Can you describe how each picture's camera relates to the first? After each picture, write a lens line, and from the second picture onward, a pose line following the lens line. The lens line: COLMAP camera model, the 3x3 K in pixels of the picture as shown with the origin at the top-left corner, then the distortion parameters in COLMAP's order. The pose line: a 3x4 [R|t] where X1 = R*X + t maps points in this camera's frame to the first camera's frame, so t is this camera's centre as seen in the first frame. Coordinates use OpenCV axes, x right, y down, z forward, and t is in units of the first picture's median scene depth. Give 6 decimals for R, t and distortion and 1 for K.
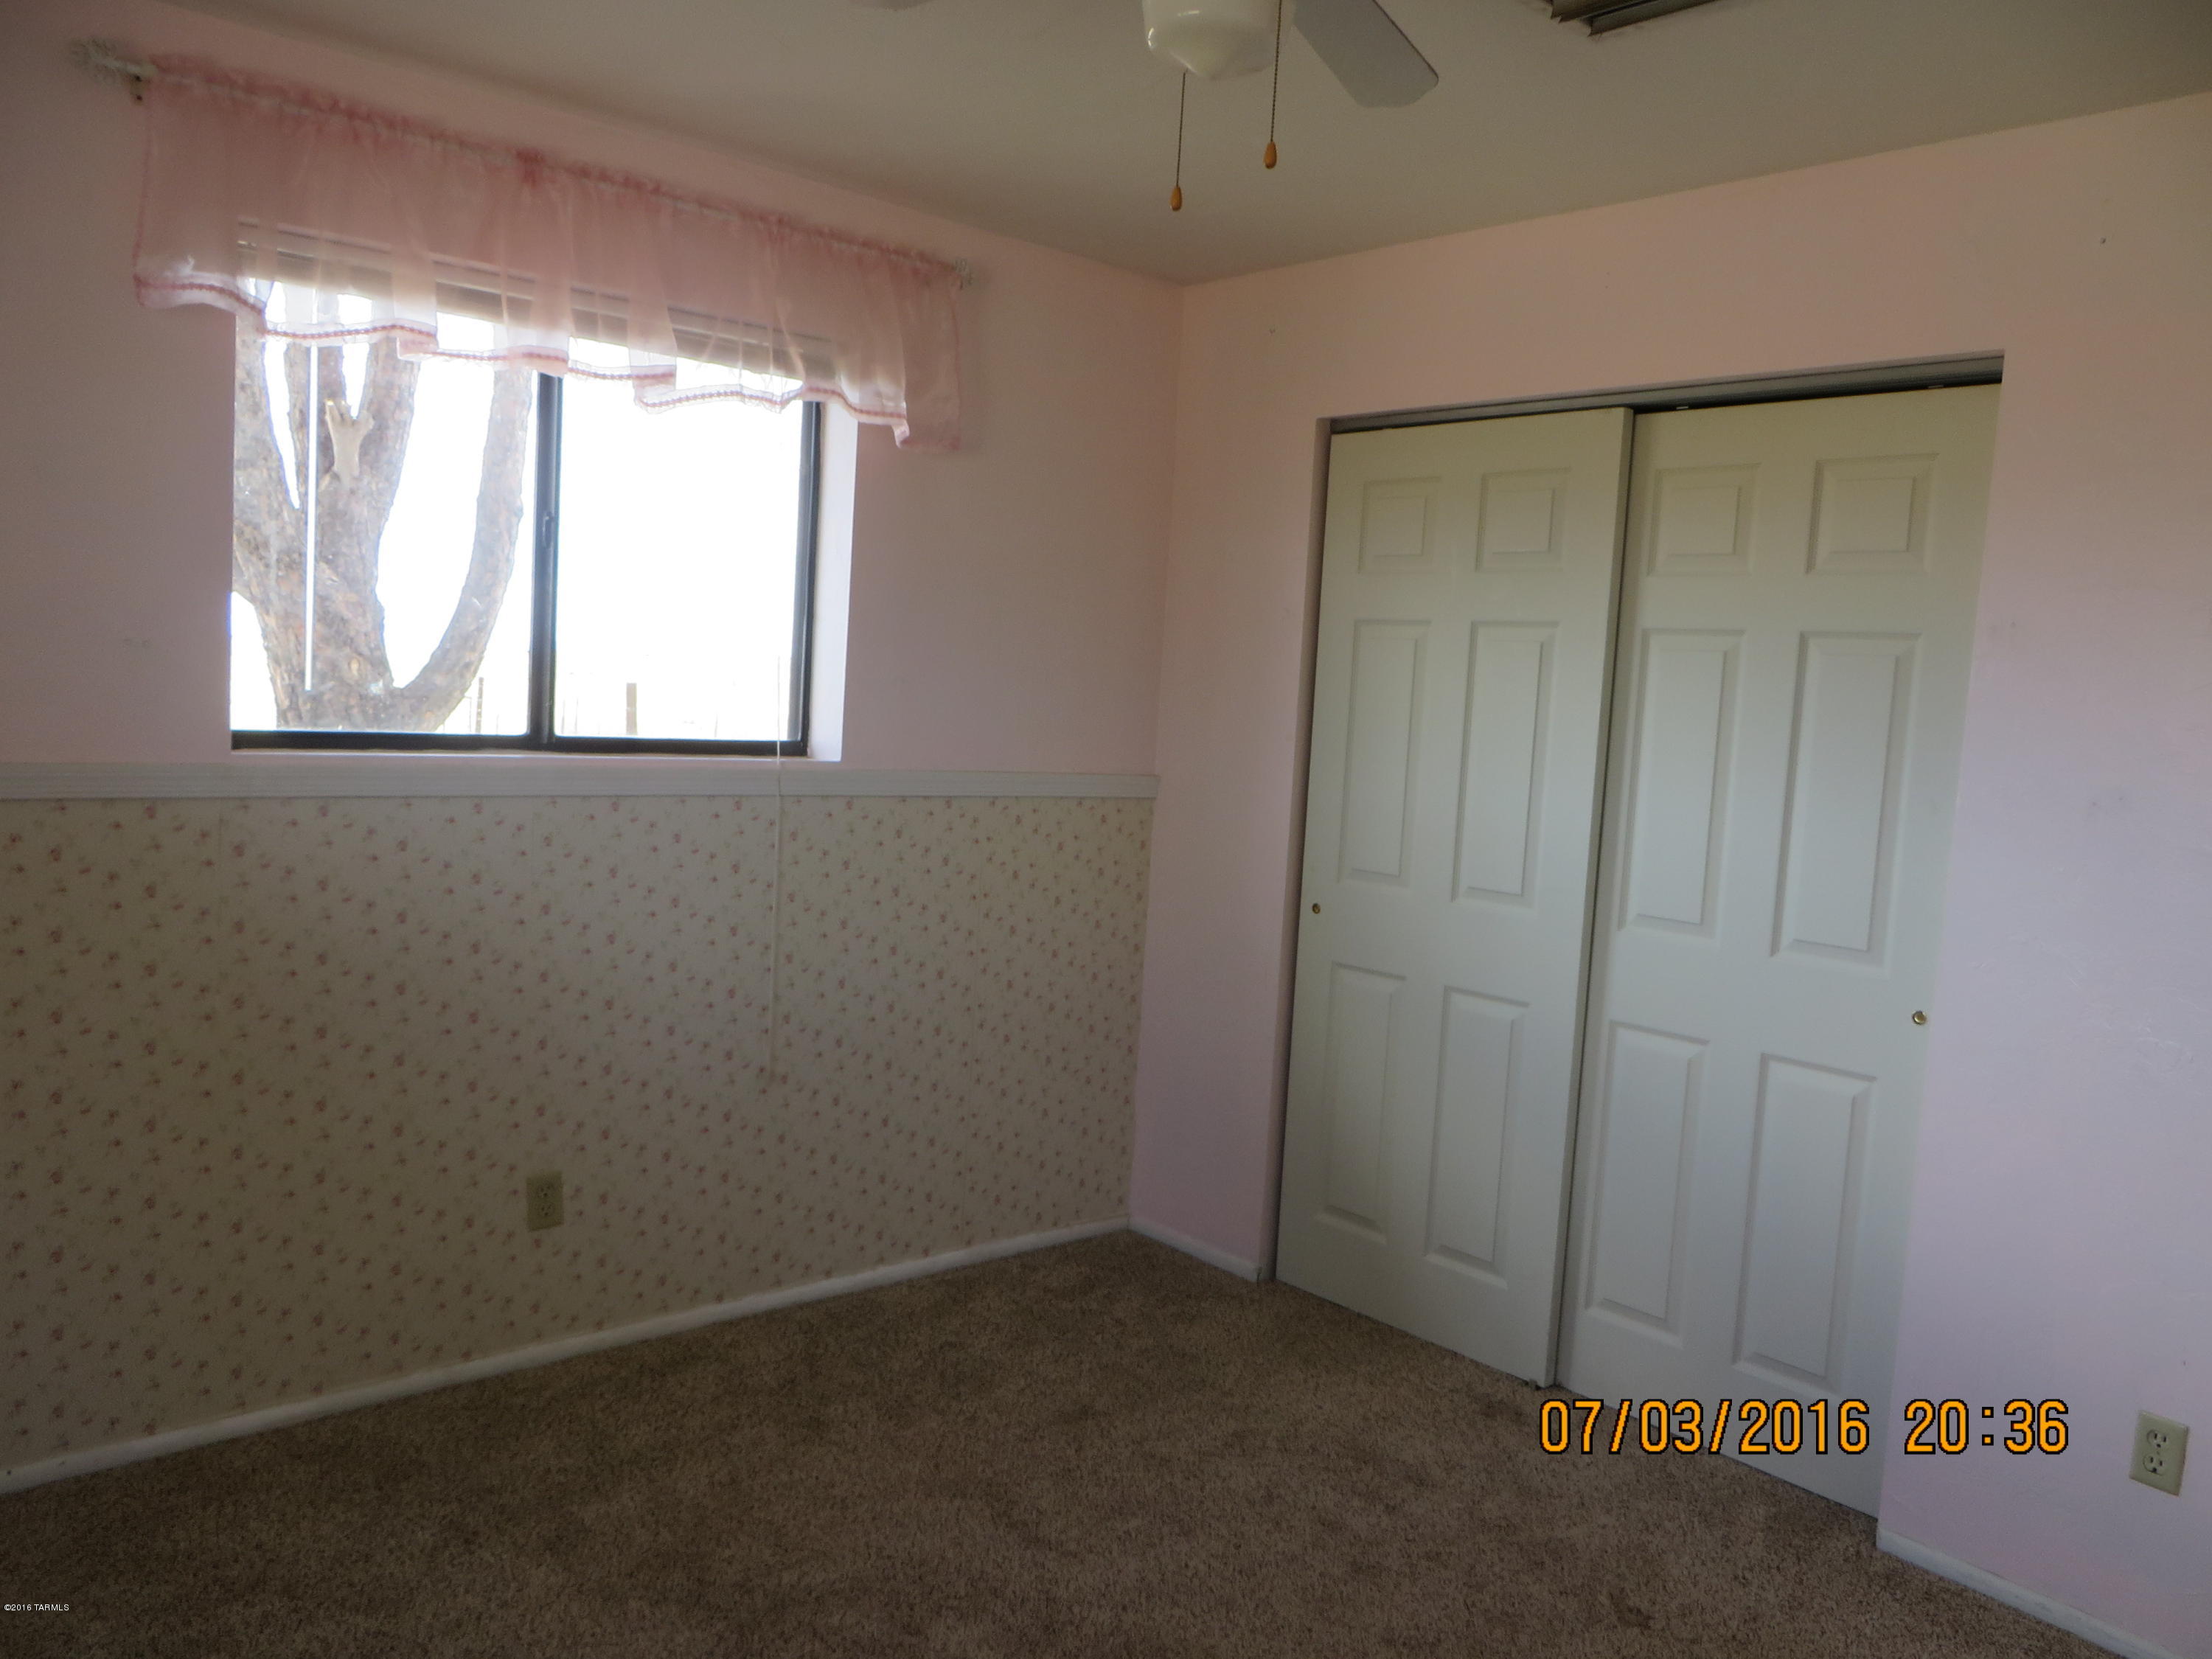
lens RADIAL K [[1672.8, 0, 1108.3], [0, 1672.8, 823.9], [0, 0, 1]] dist [-0.014656, 0.008530]
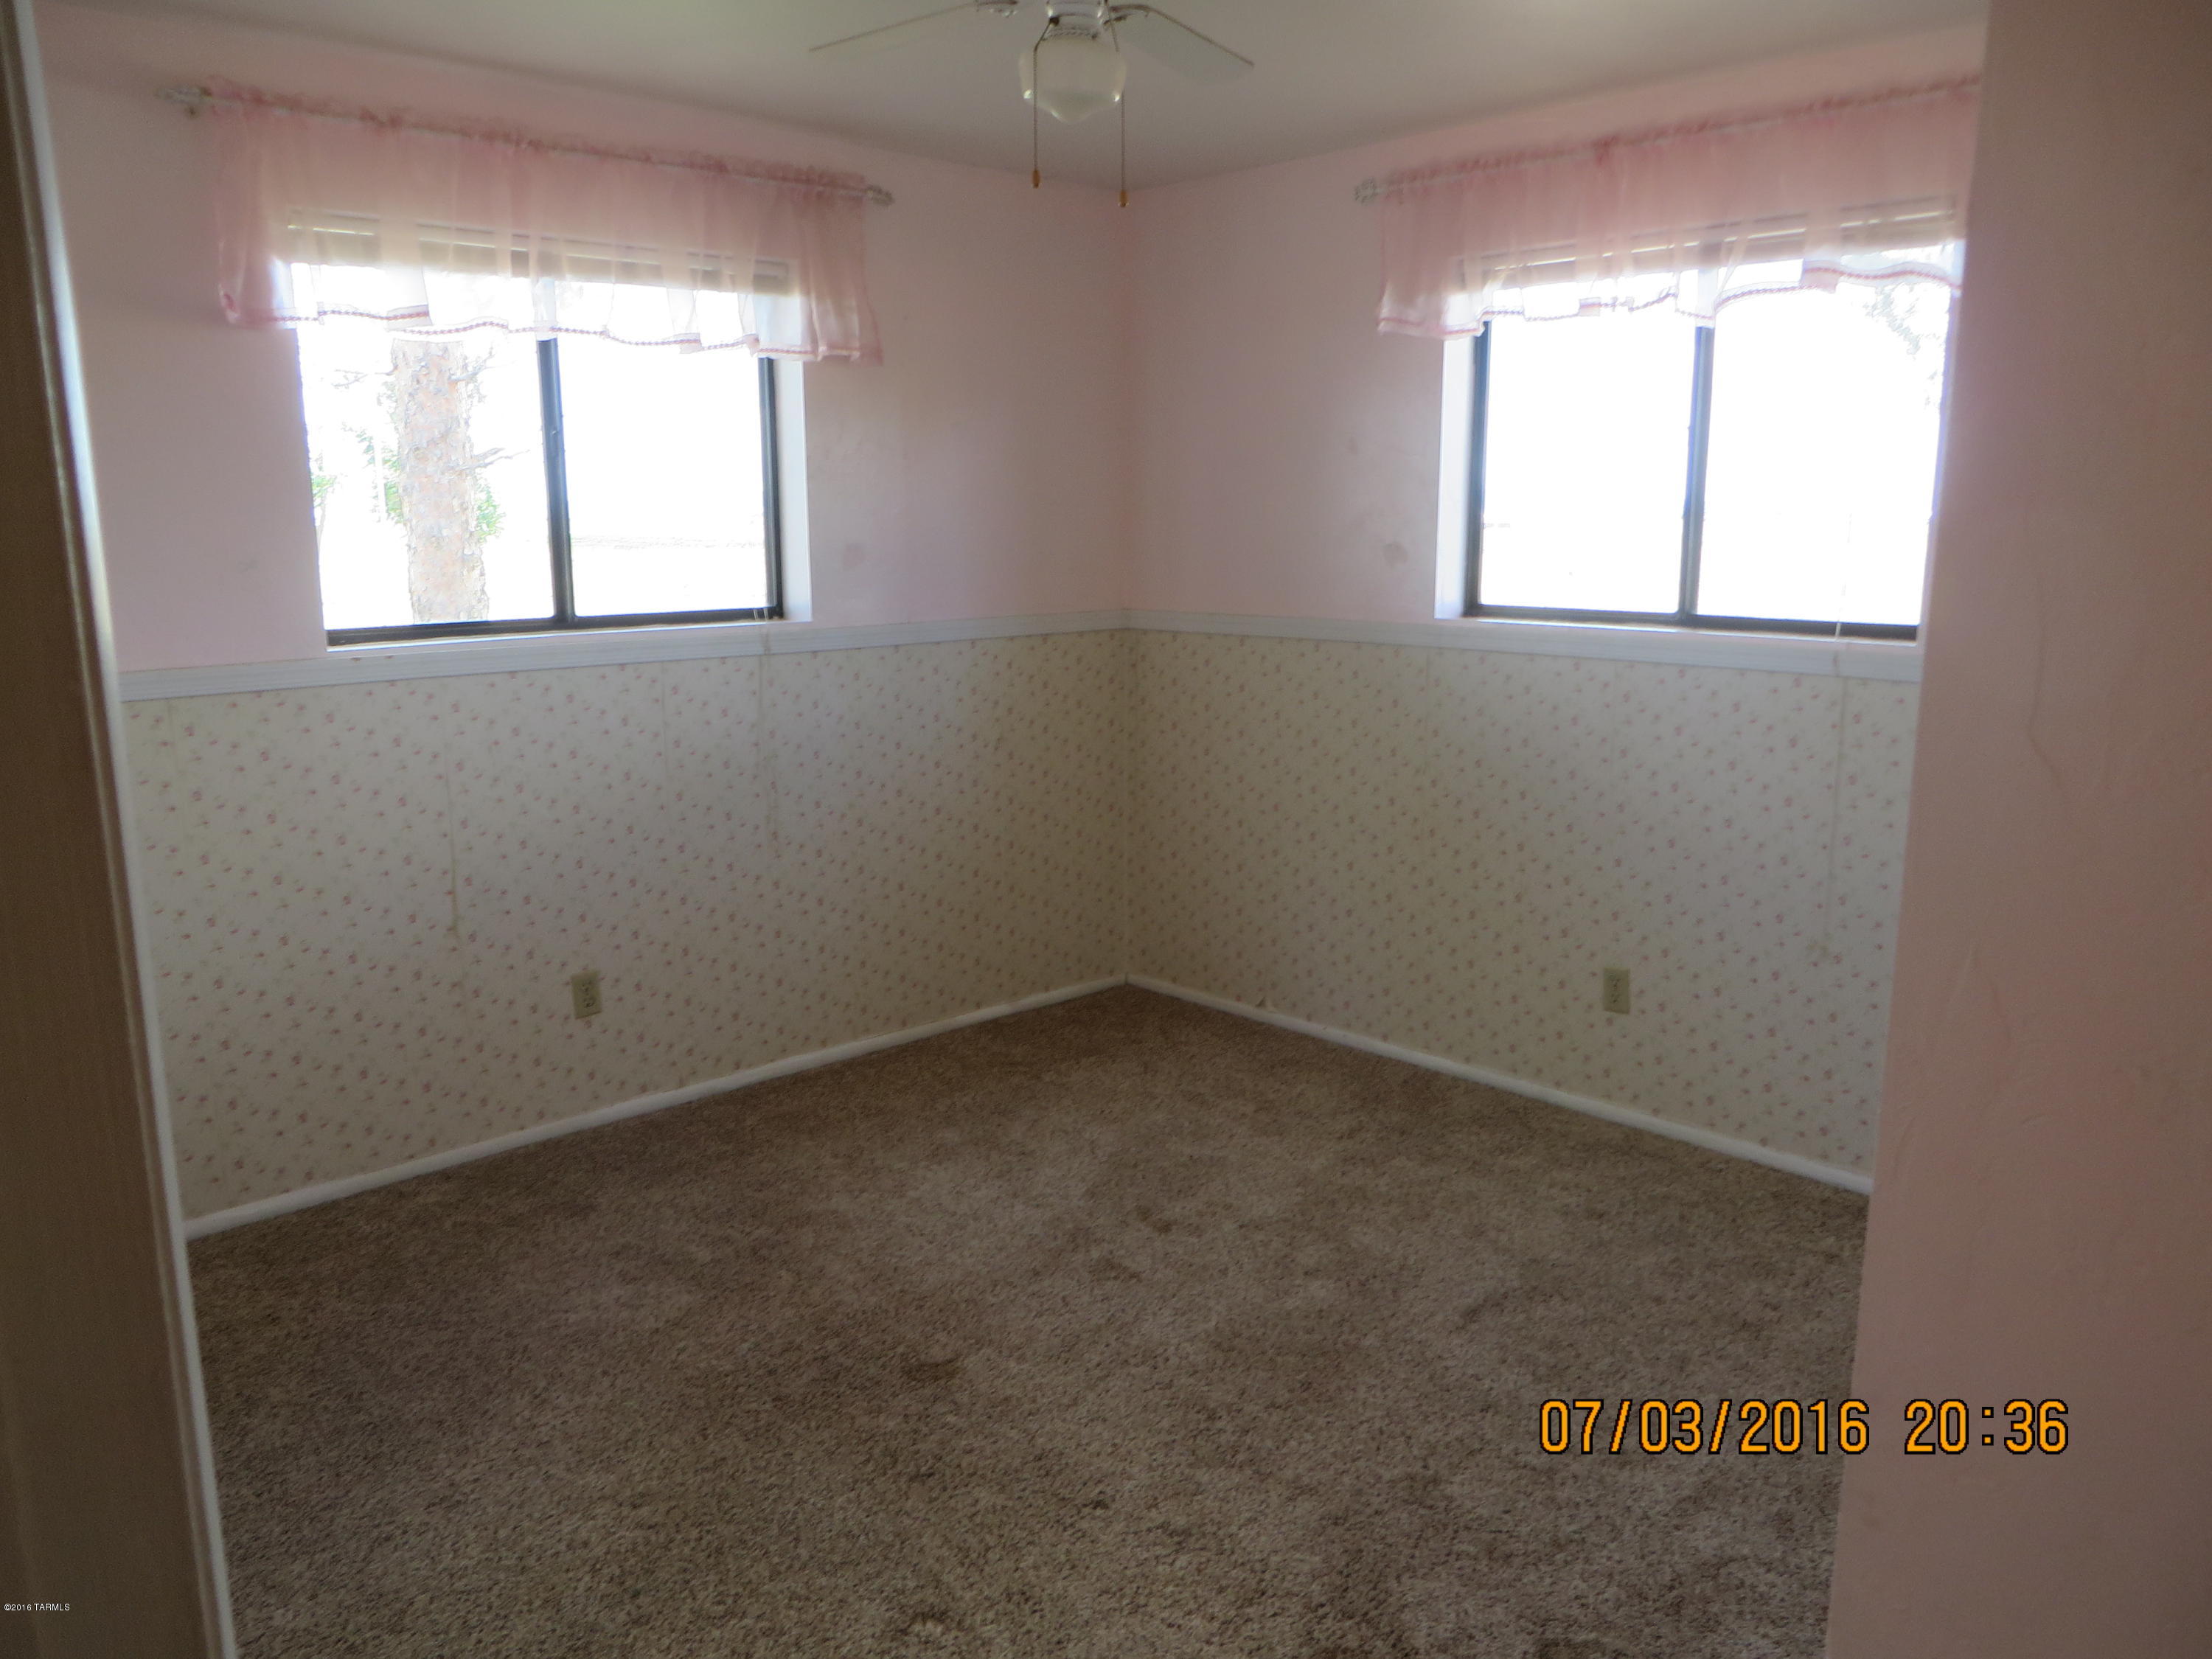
lens RADIAL K [[1672.8, 0, 1108.1], [0, 1672.8, 834.9], [0, 0, 1]] dist [-0.014656, 0.008530]
pose [[0.033070, 0.134542, -0.990356, 0.901366], [-0.085253, 0.987666, 0.131330, -0.019161], [0.995810, 0.080088, 0.044132, 0.586723]]
